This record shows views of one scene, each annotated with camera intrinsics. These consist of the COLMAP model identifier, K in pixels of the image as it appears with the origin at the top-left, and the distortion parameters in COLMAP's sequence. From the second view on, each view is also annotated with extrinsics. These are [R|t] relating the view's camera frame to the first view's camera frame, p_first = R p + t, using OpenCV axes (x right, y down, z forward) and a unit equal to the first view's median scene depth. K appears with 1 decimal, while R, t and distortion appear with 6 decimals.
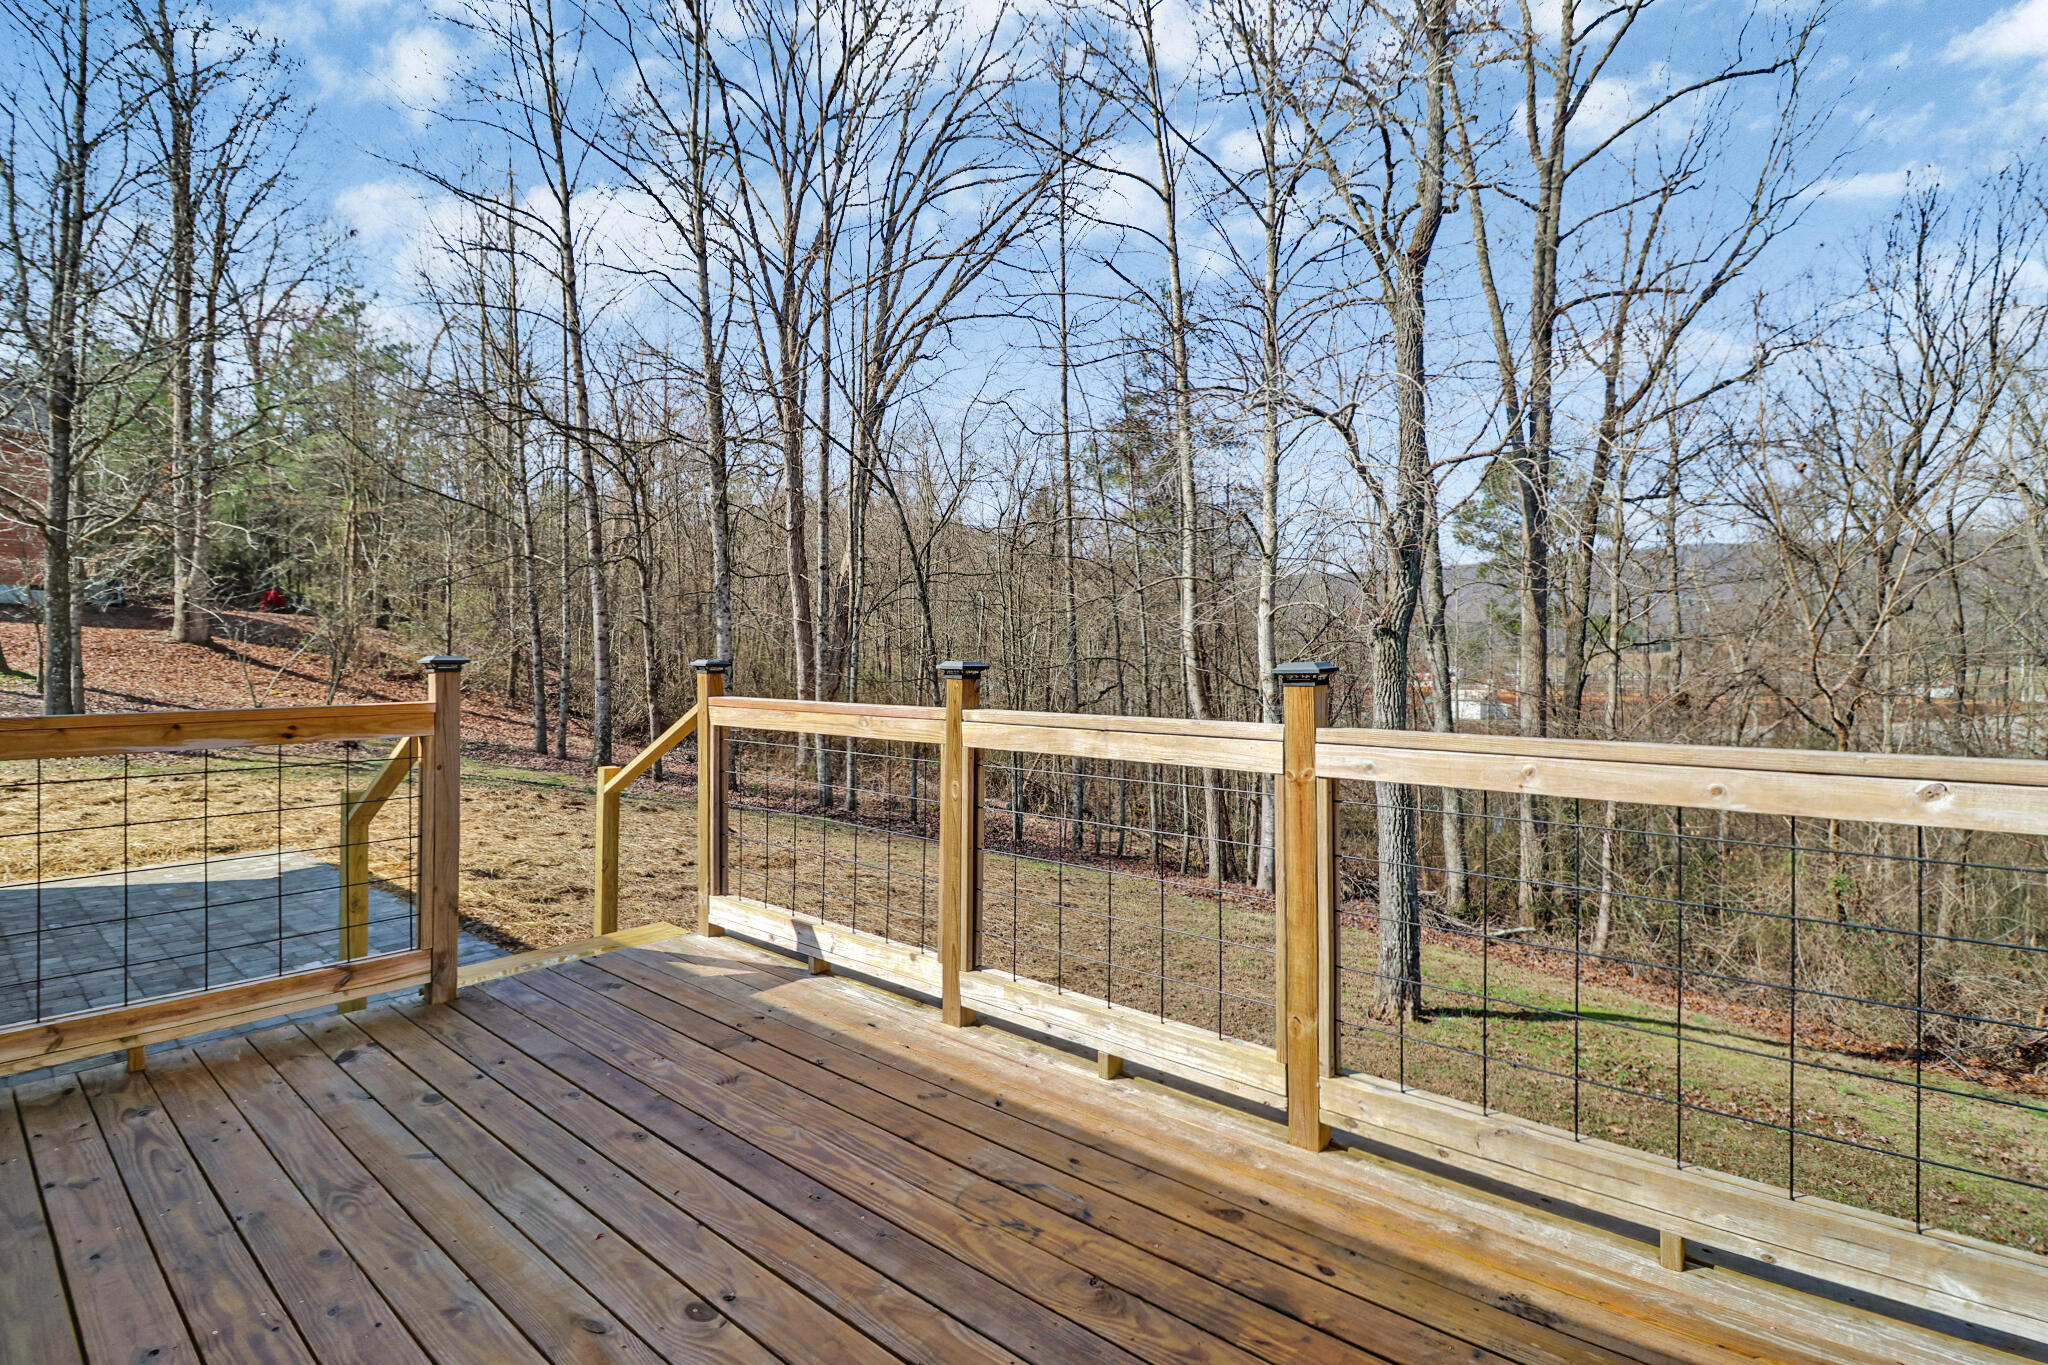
lens RADIAL K [[955.7, 0, 1020.1], [0, 955.7, 666.9], [0, 0, 1]] dist [-0.010359, -0.006698]
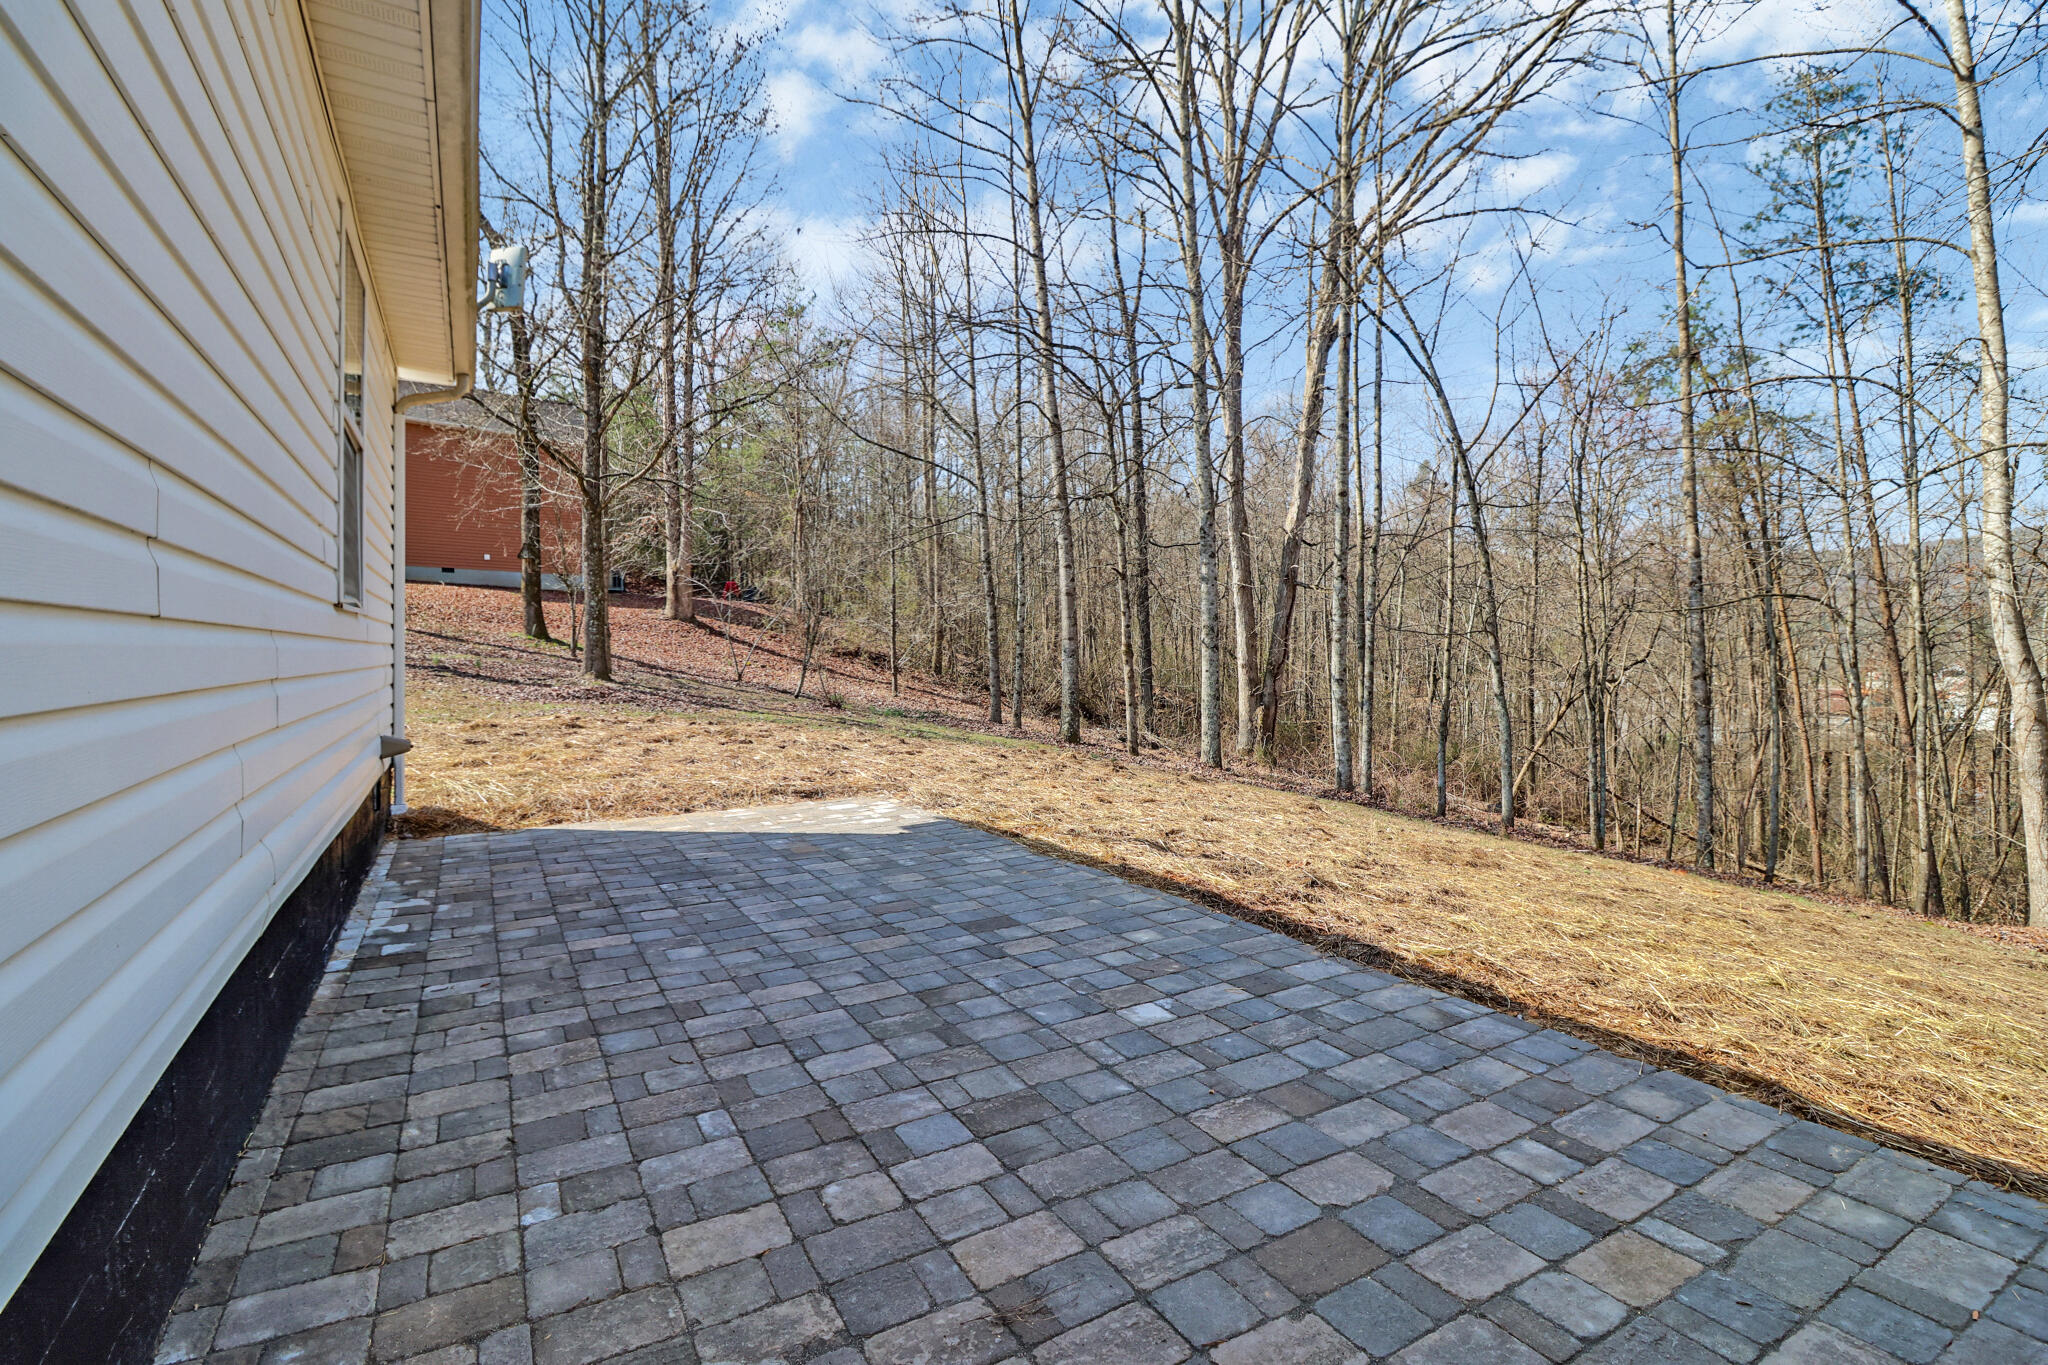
lens RADIAL K [[955.7, 0, 1030.1], [0, 955.7, 675.8], [0, 0, 1]] dist [-0.010359, -0.006698]
pose [[0.940390, 0.000330, -0.340097, -0.123764], [0.004500, 0.999900, 0.013413, 0.026488], [0.340067, -0.014144, 0.940295, 0.101116]]
